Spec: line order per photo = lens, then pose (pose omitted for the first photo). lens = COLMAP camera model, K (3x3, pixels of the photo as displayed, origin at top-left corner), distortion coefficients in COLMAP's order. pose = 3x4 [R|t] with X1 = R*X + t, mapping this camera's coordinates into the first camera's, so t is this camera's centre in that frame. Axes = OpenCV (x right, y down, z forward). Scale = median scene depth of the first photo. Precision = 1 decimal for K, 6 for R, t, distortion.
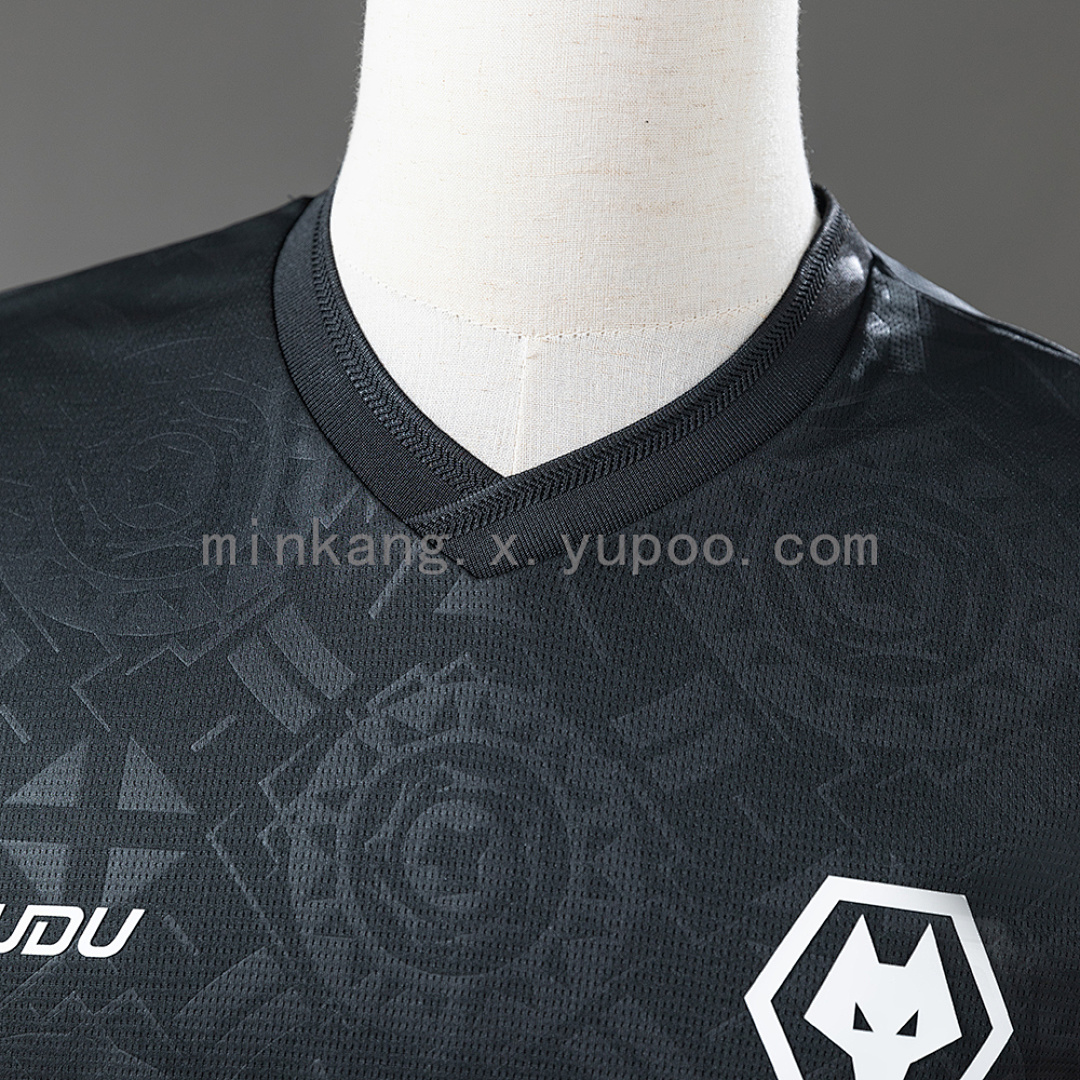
lens RADIAL K [[2746.7, 0, 570.7], [0, 2746.7, 450.3], [0, 0, 1]] dist [0.041776, 0.000000]
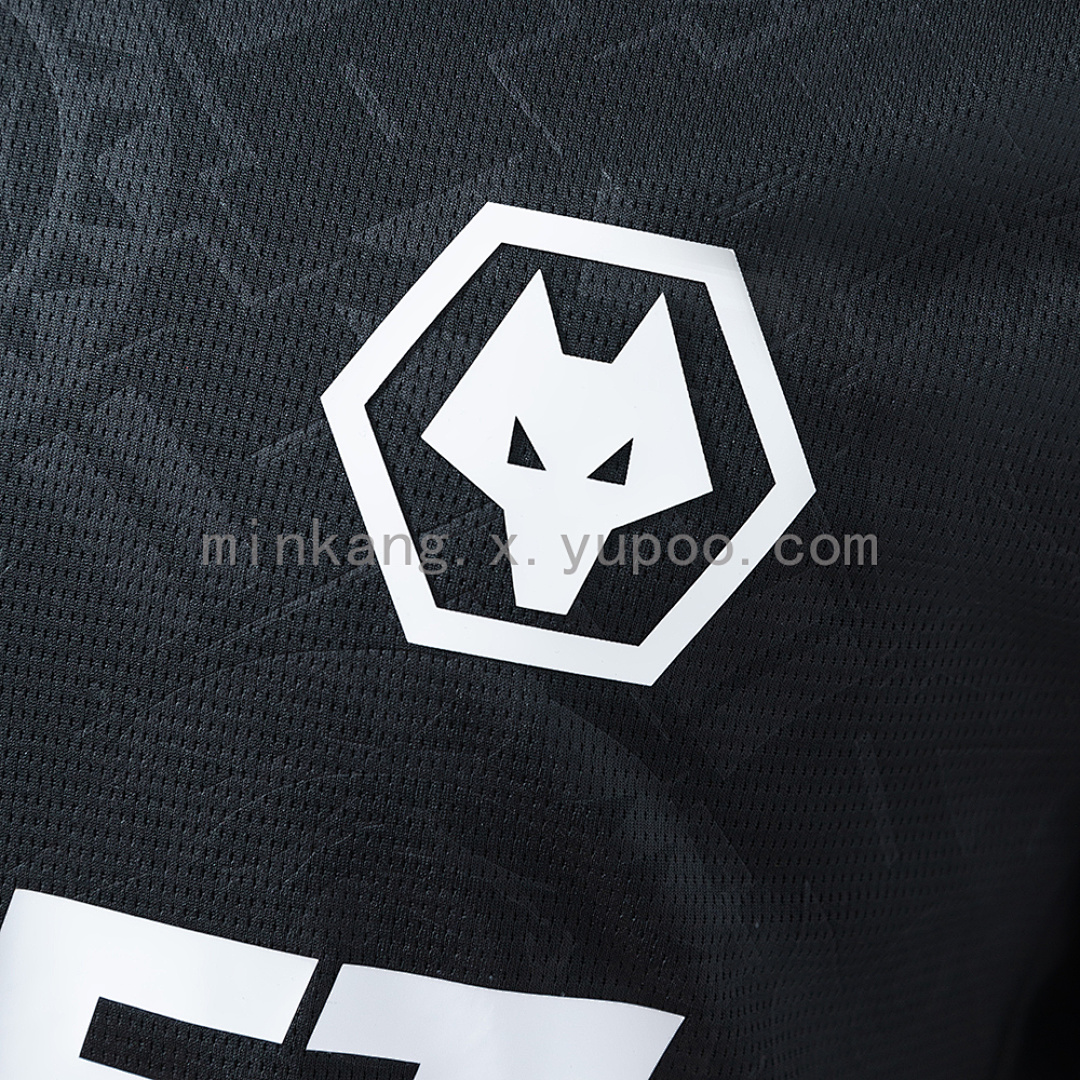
lens RADIAL K [[2746.7, 0, 573.6], [0, 2746.7, 432.6], [0, 0, 1]] dist [0.041776, 0.000000]
pose [[0.973096, 0.041162, -0.226695, 0.242073], [-0.025749, 0.997177, 0.070533, 0.160946], [0.228959, -0.062798, 0.971408, 0.440629]]
